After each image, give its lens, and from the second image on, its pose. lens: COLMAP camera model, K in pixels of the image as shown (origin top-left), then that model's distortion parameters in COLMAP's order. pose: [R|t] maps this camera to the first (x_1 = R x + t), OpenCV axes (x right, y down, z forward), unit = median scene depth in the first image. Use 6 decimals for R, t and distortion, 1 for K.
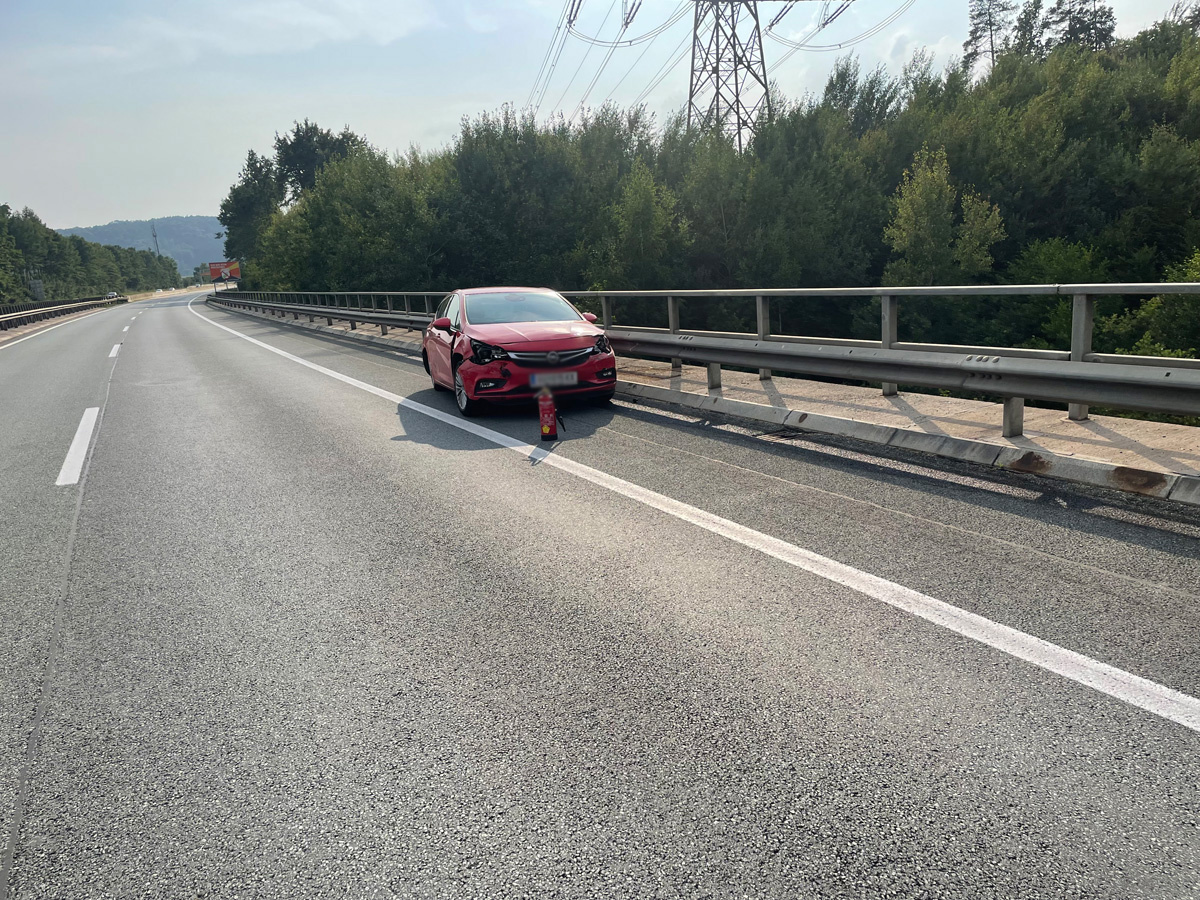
lens RADIAL K [[907.9, 0, 623.6], [0, 907.9, 469.6], [0, 0, 1]] dist [0.077228, -0.093693]
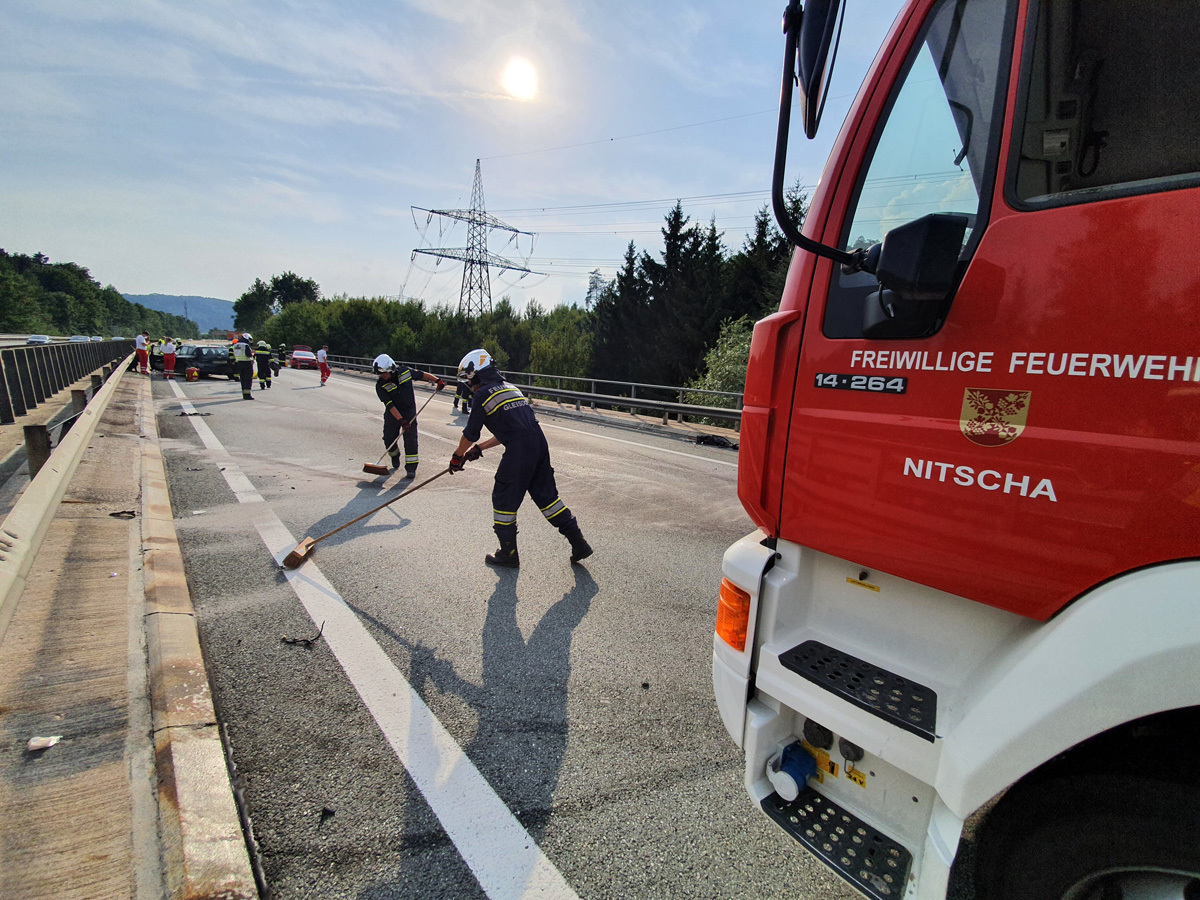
lens RADIAL K [[481.2, 0, 628.1], [0, 481.2, 440.8], [0, 0, 1]] dist [-0.030786, -0.002016]
pose [[0.947069, 0.087399, 0.308903, 0.089179], [-0.064012, 0.994317, -0.085071, 0.047833], [-0.314582, 0.060794, 0.947281, -0.241878]]
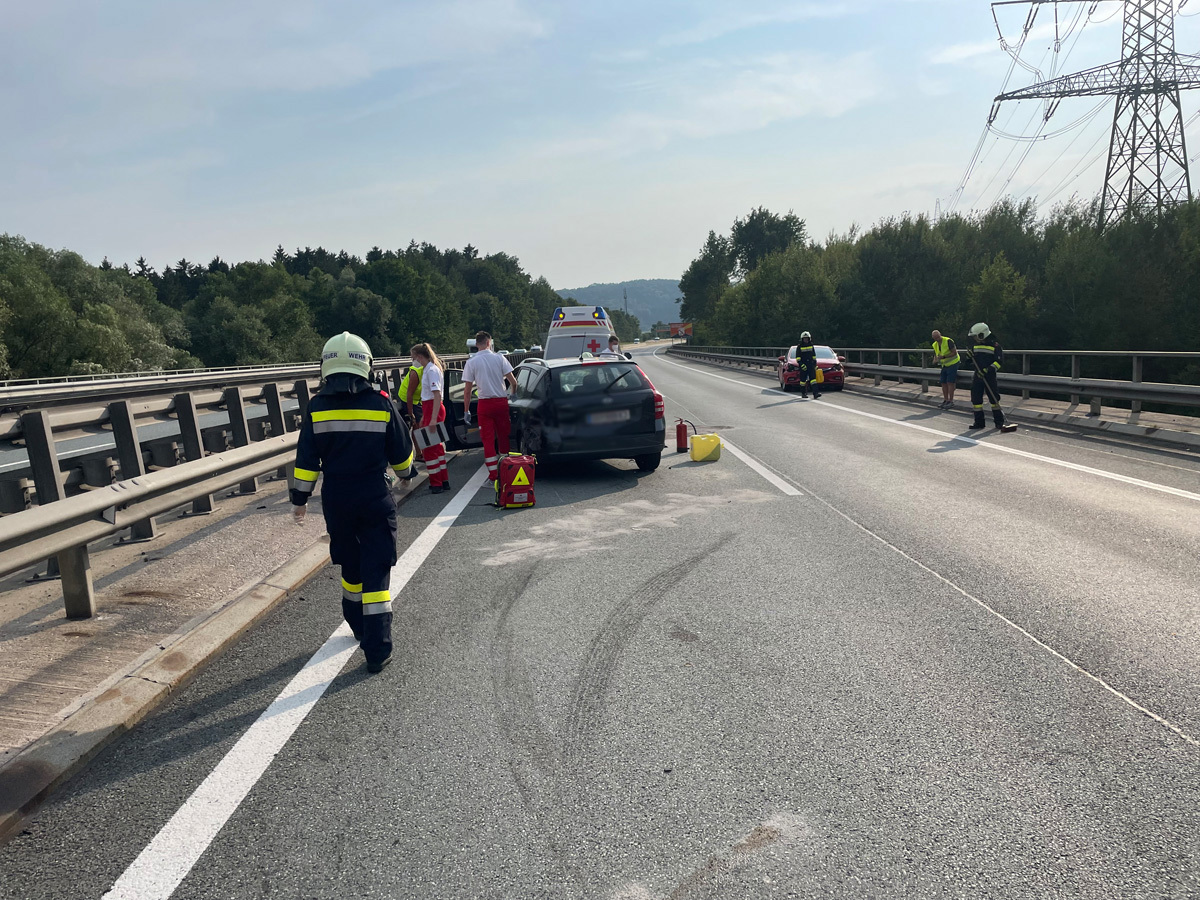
lens RADIAL K [[907.9, 0, 608.7], [0, 907.9, 460.2], [0, 0, 1]] dist [0.077228, -0.093693]
pose [[0.890108, 0.090264, -0.446722, 0.043476], [-0.122444, 0.991516, -0.043628, 0.023998], [0.438994, 0.093531, 0.893608, -0.120909]]
